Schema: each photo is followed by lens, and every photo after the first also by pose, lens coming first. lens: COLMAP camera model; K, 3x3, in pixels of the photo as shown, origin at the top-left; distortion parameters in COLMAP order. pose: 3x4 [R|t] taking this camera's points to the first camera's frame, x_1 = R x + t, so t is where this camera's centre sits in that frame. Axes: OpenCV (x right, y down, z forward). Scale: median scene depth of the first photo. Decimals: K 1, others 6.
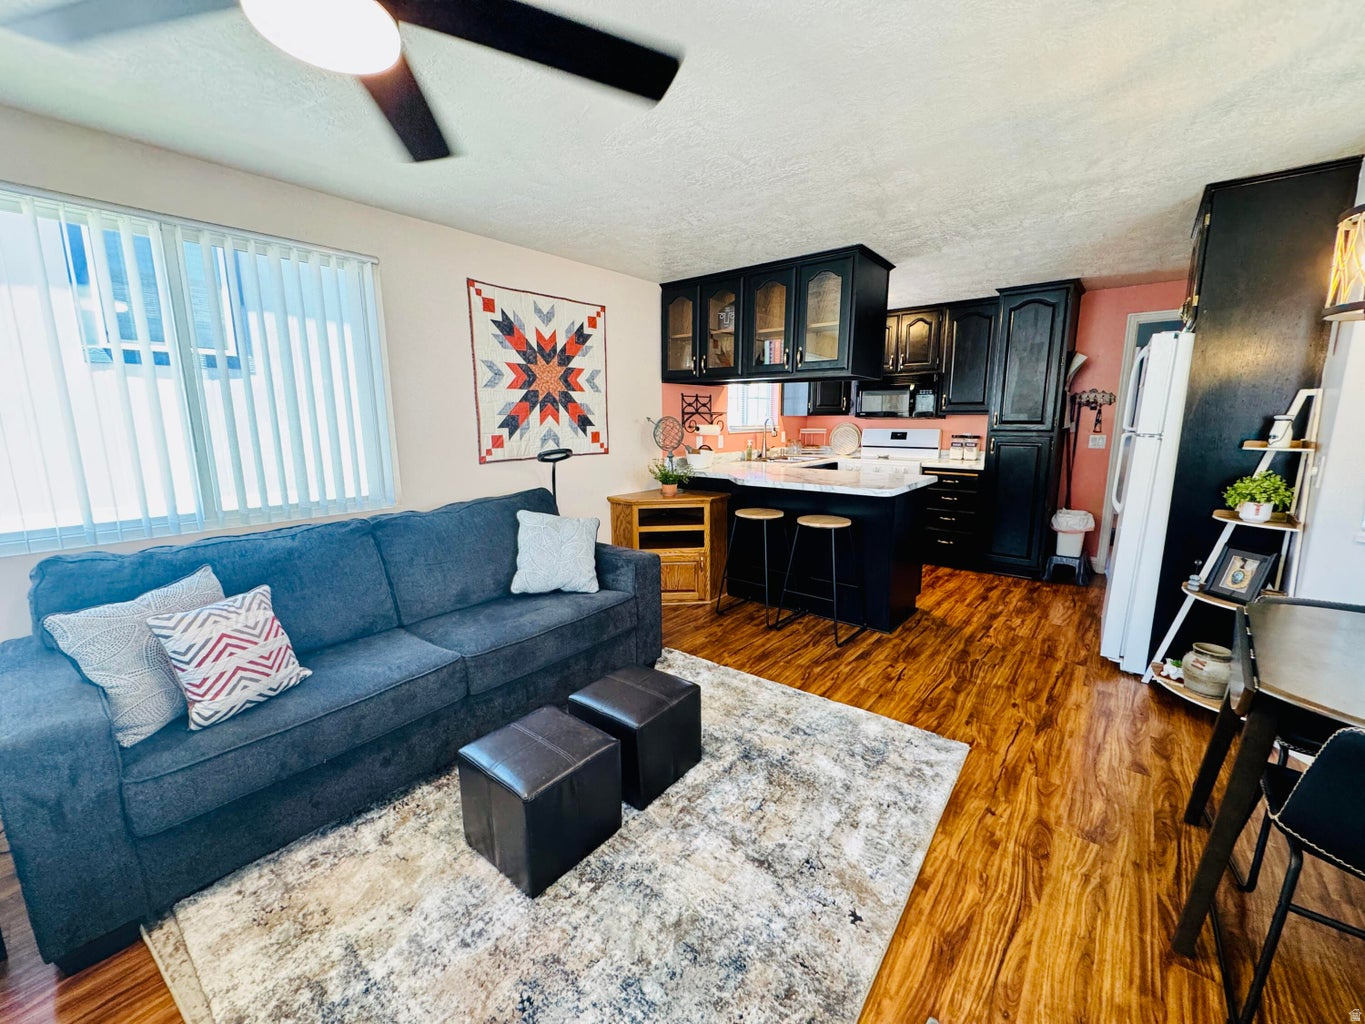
lens RADIAL K [[546.6, 0, 682.5], [0, 546.6, 512.0], [0, 0, 1]] dist [-0.004864, 0.000132]
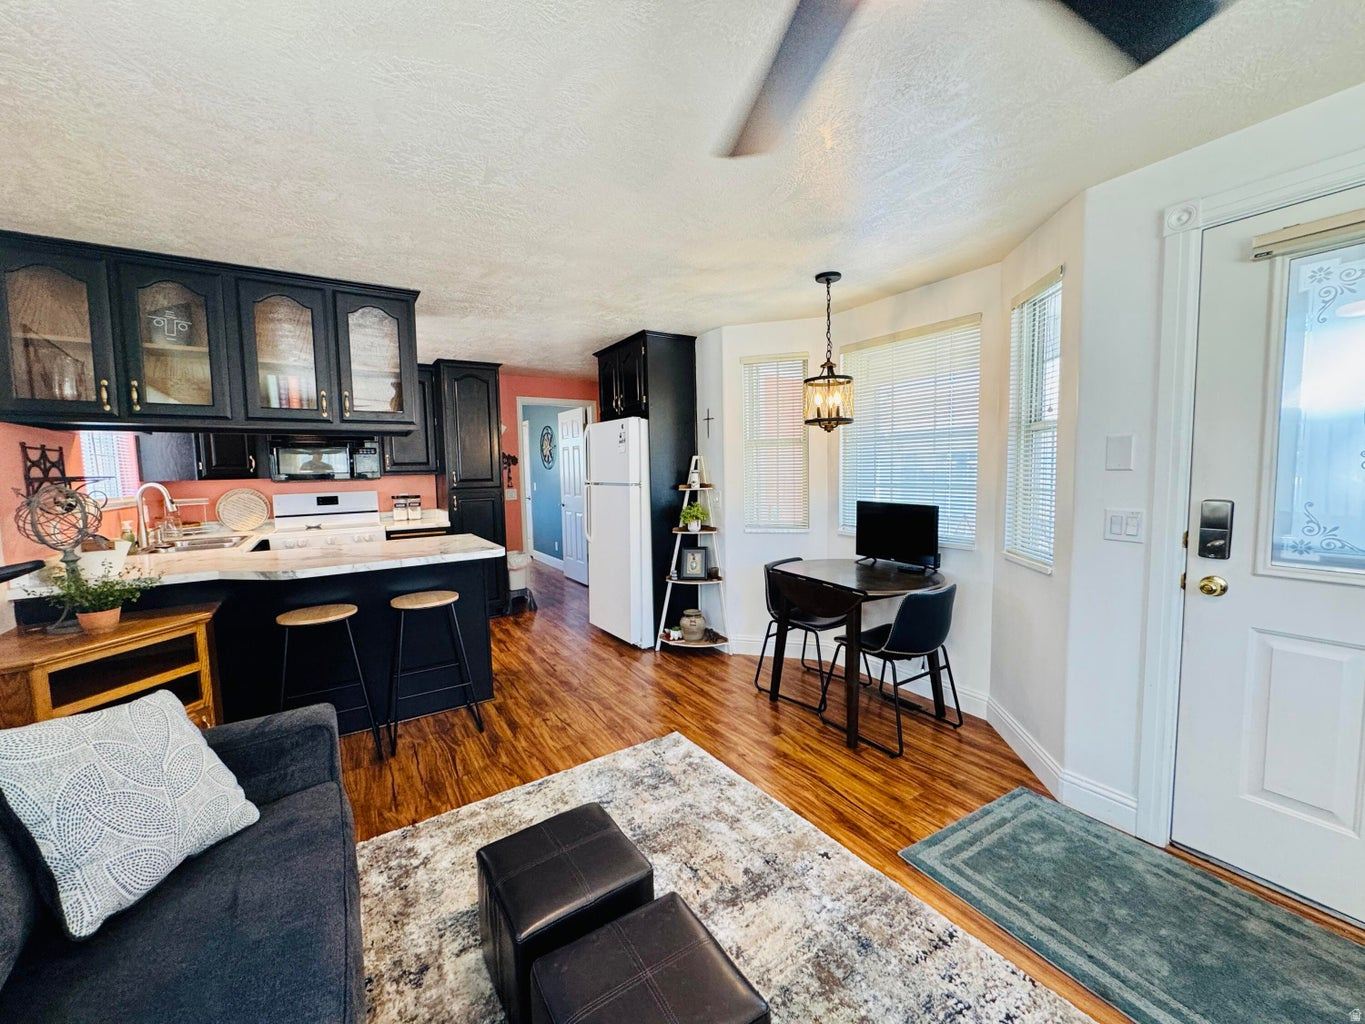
lens RADIAL K [[546.6, 0, 682.5], [0, 546.6, 512.0], [0, 0, 1]] dist [-0.004864, 0.000132]
pose [[0.300296, -0.078525, 0.950608, -0.416376], [0.185165, 0.982446, 0.022661, -0.061891], [-0.935701, 0.169214, 0.309565, 0.345934]]
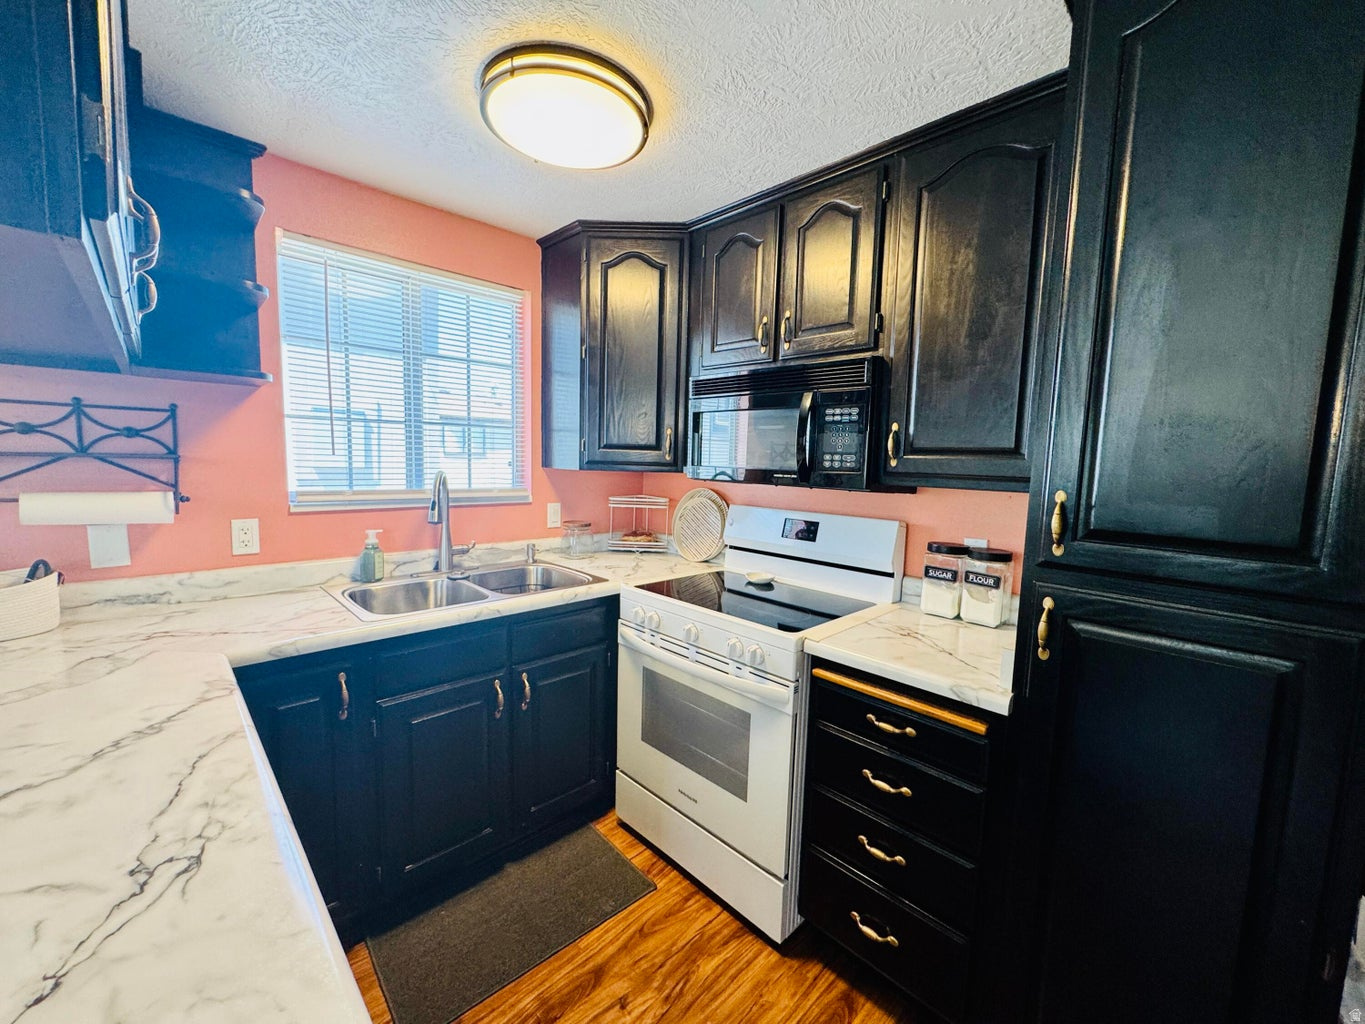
lens RADIAL K [[546.6, 0, 682.5], [0, 546.6, 512.0], [0, 0, 1]] dist [-0.004864, 0.000132]
pose [[0.993207, 0.042830, -0.108193, 0.585762], [-0.050697, 0.996184, -0.071043, -0.197970], [0.104738, 0.076045, 0.991588, 0.999383]]
